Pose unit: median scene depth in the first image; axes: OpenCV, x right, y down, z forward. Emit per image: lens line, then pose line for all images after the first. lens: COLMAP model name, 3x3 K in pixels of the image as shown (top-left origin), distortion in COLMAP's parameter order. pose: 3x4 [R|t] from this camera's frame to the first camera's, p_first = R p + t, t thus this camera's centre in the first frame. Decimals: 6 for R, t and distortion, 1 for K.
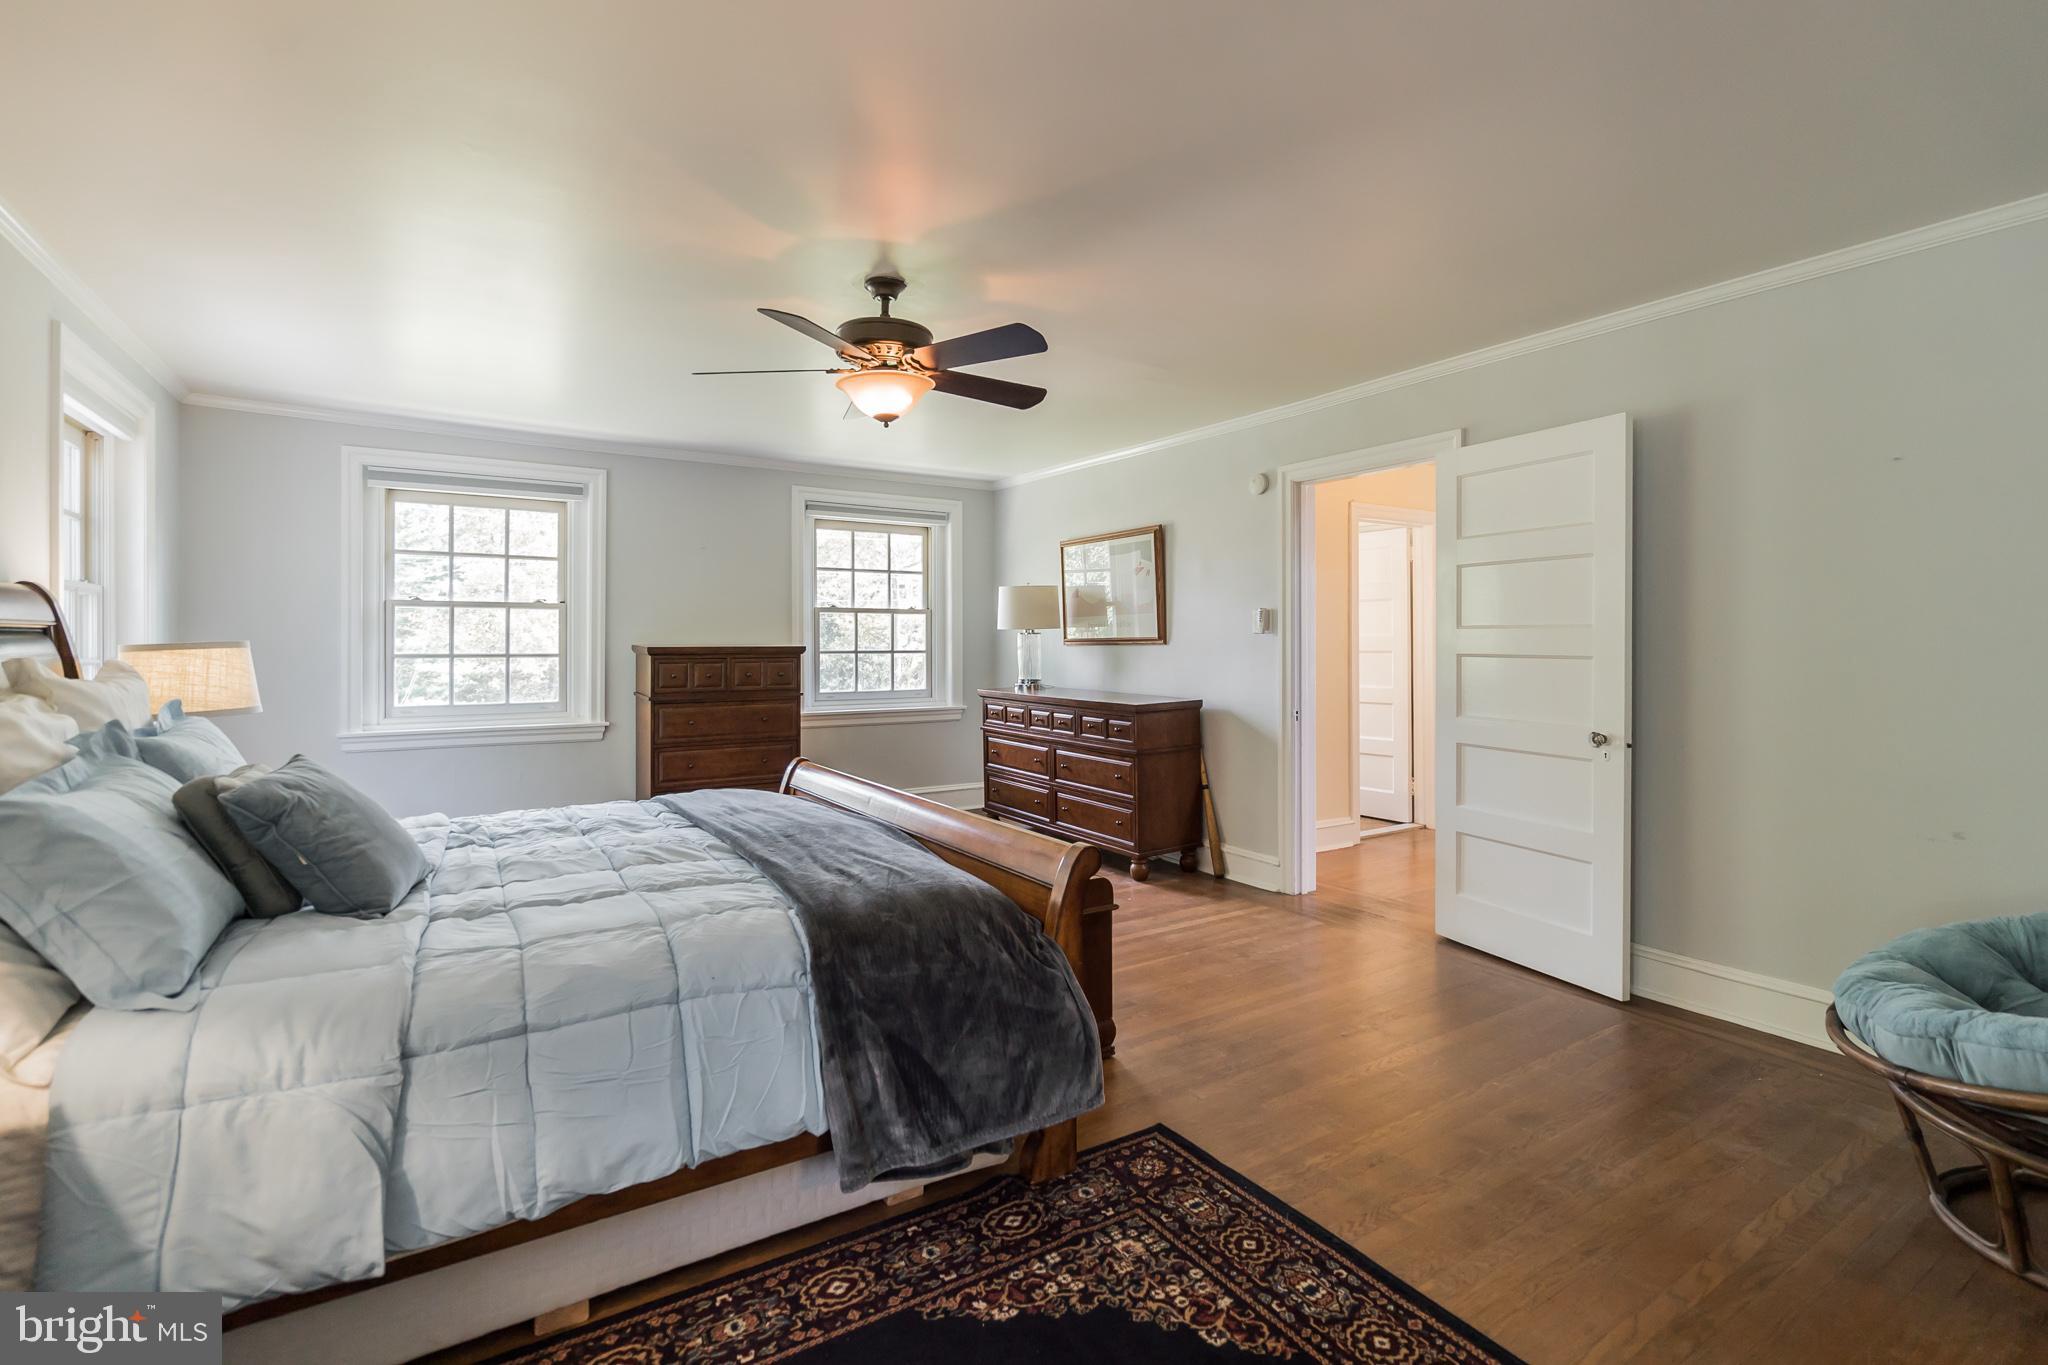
lens RADIAL K [[944.6, 0, 1041.8], [0, 944.6, 637.5], [0, 0, 1]] dist [-0.001010, 0.000018]
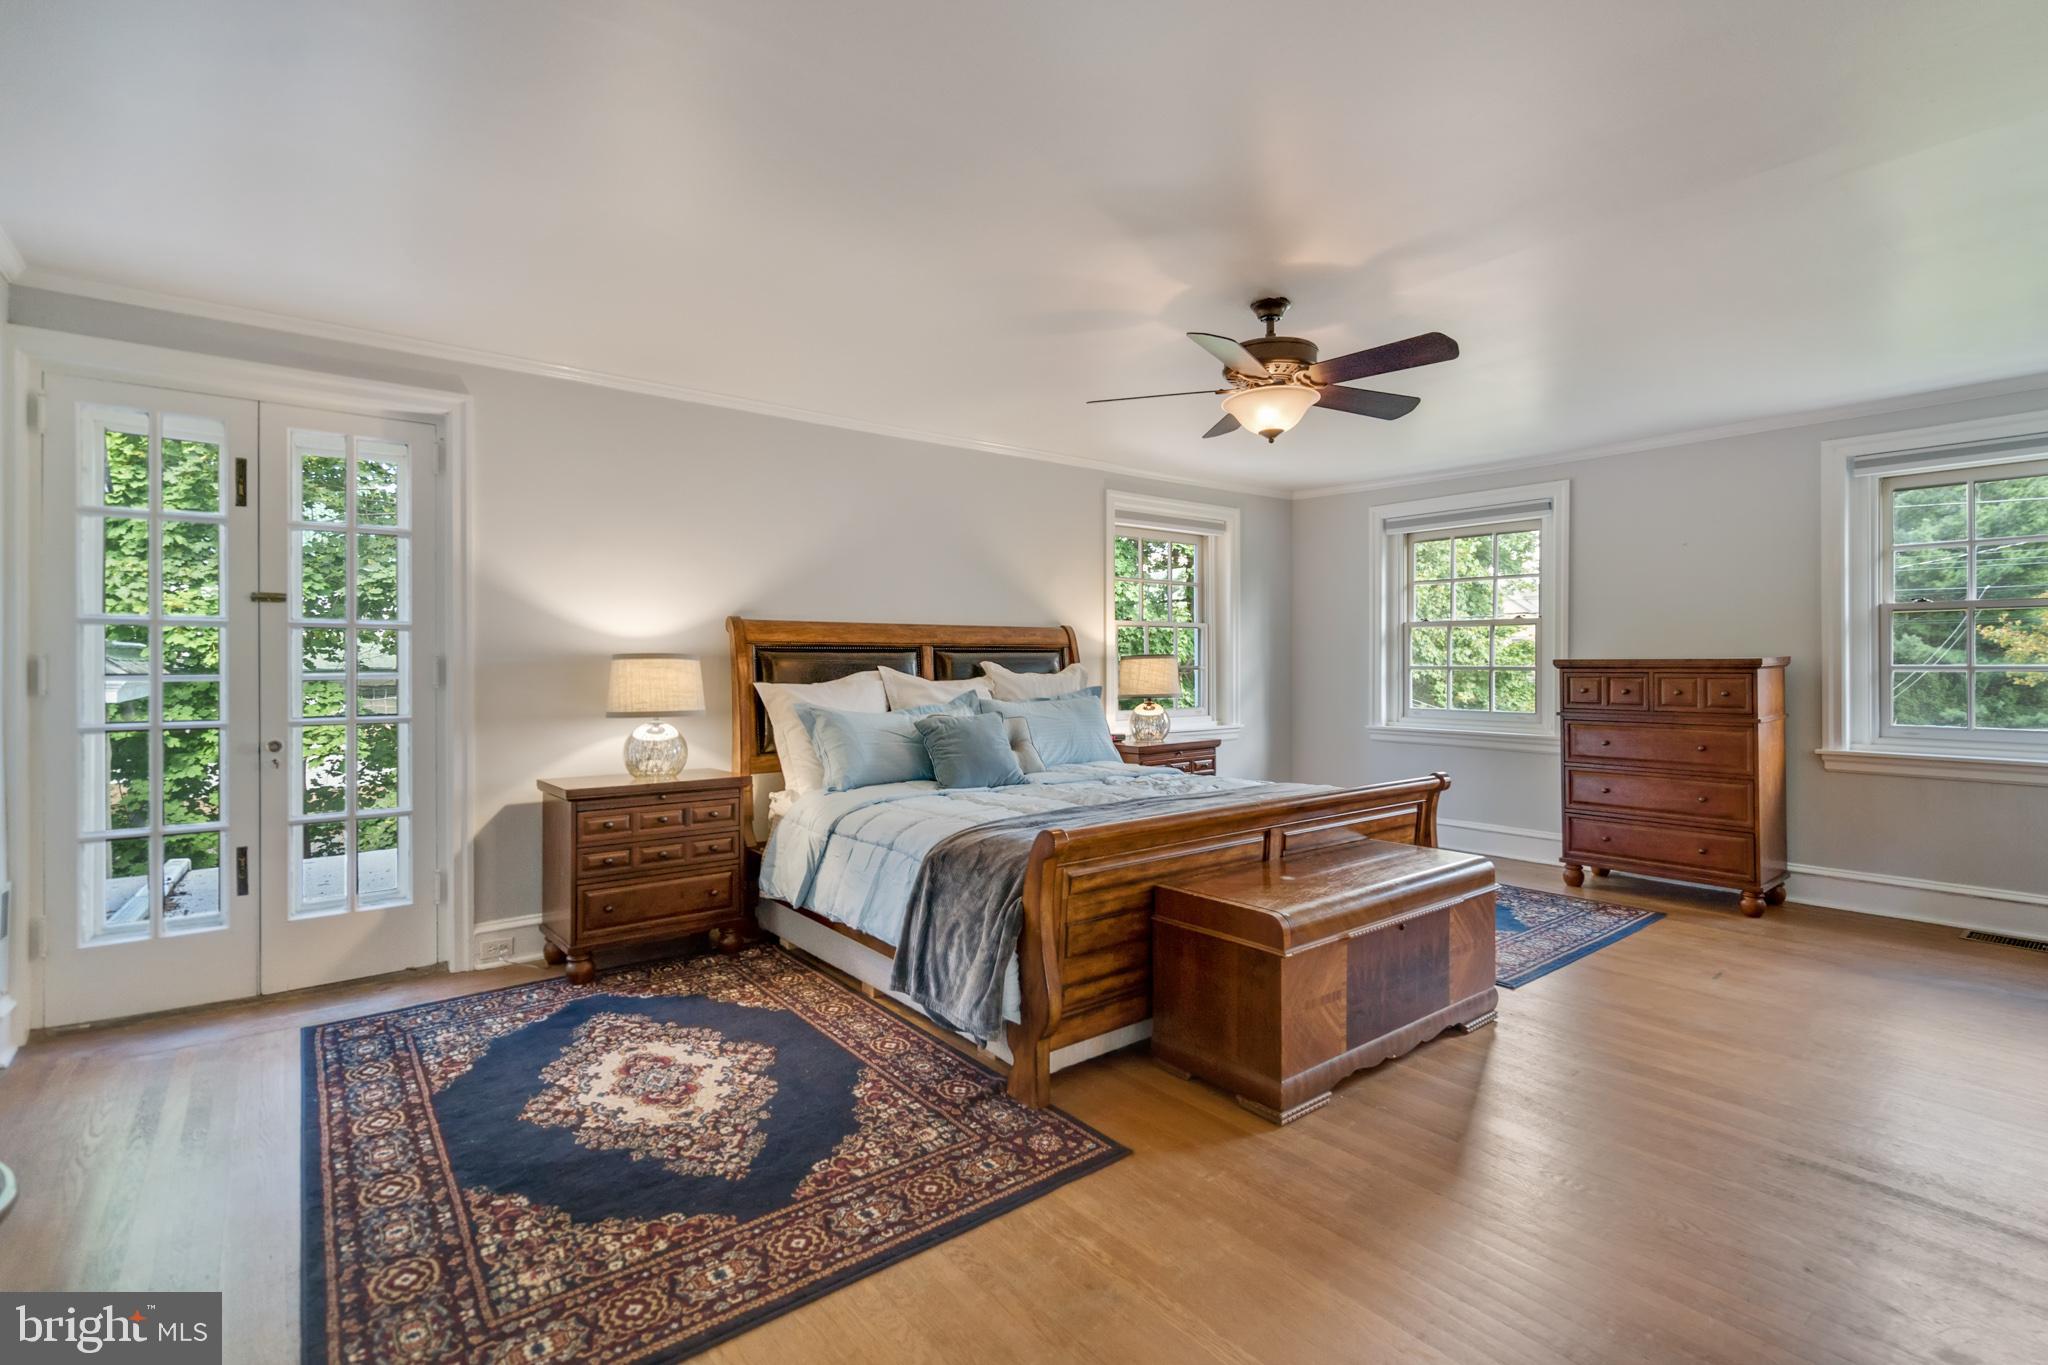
lens RADIAL K [[944.6, 0, 1025.7], [0, 944.6, 670.9], [0, 0, 1]] dist [-0.001010, 0.000018]
pose [[0.091695, 0.006835, -0.995764, 1.211962], [0.005342, 0.999959, 0.007356, 0.028050], [0.995773, -0.005993, 0.091655, 0.927156]]
